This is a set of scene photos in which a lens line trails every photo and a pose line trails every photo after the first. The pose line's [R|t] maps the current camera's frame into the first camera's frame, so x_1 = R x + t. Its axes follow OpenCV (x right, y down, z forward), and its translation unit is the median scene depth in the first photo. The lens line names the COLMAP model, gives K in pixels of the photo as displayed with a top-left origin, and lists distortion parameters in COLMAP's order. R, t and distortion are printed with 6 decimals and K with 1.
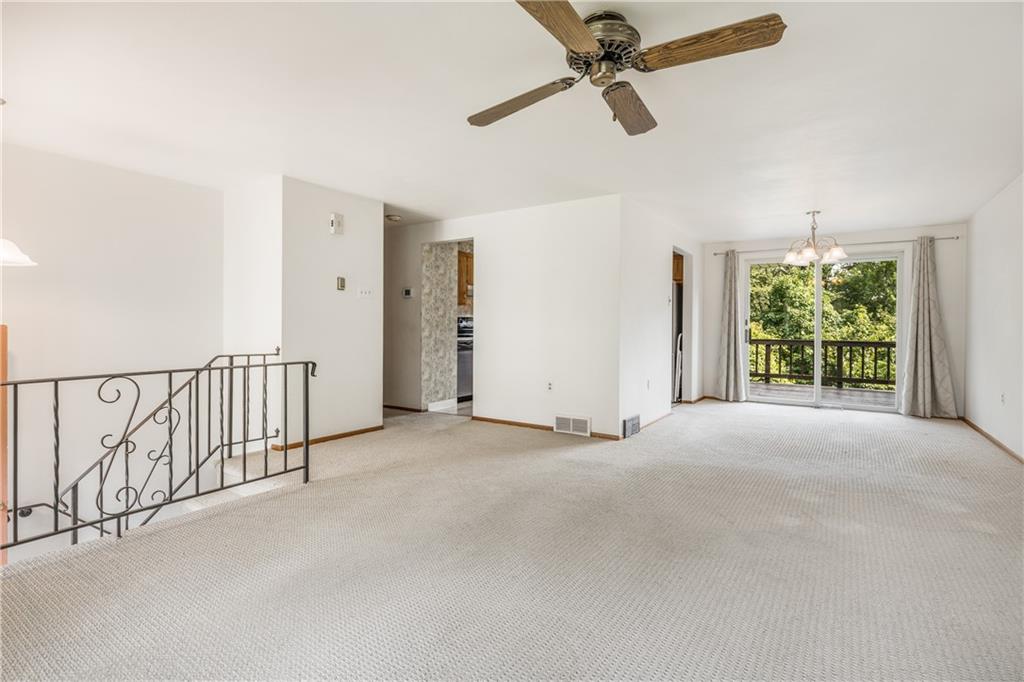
lens RADIAL K [[483.1, 0, 510.7], [0, 483.1, 325.8], [0, 0, 1]] dist [-0.000361, -0.000129]
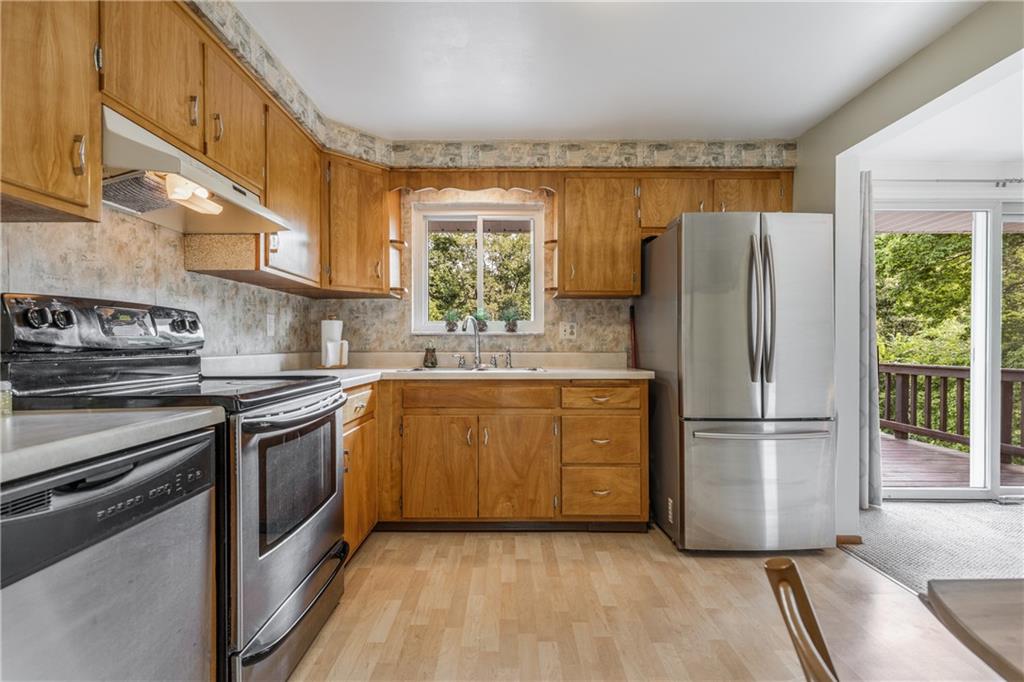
lens RADIAL K [[481.1, 0, 512.0], [0, 481.1, 341.0], [0, 0, 1]] dist [0.001532, 0.000182]
pose [[0.822819, -0.003349, 0.568294, -0.071652], [0.005393, 0.999984, -0.001915, 0.000006], [-0.568278, 0.004641, 0.822824, 0.812767]]
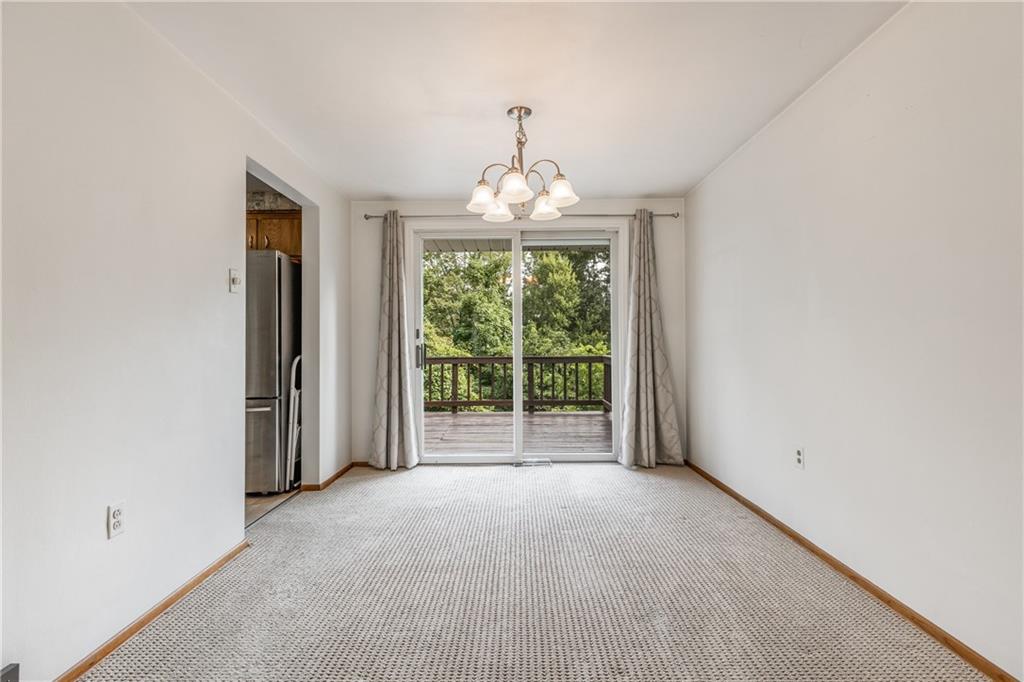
lens RADIAL K [[480.5, 0, 514.0], [0, 480.5, 333.4], [0, 0, 1]] dist [0.001777, 0.000193]
pose [[0.824580, -0.003965, 0.565732, 0.245275], [0.014013, 0.999812, -0.013417, 0.002057], [-0.565572, 0.018991, 0.824480, 0.432029]]
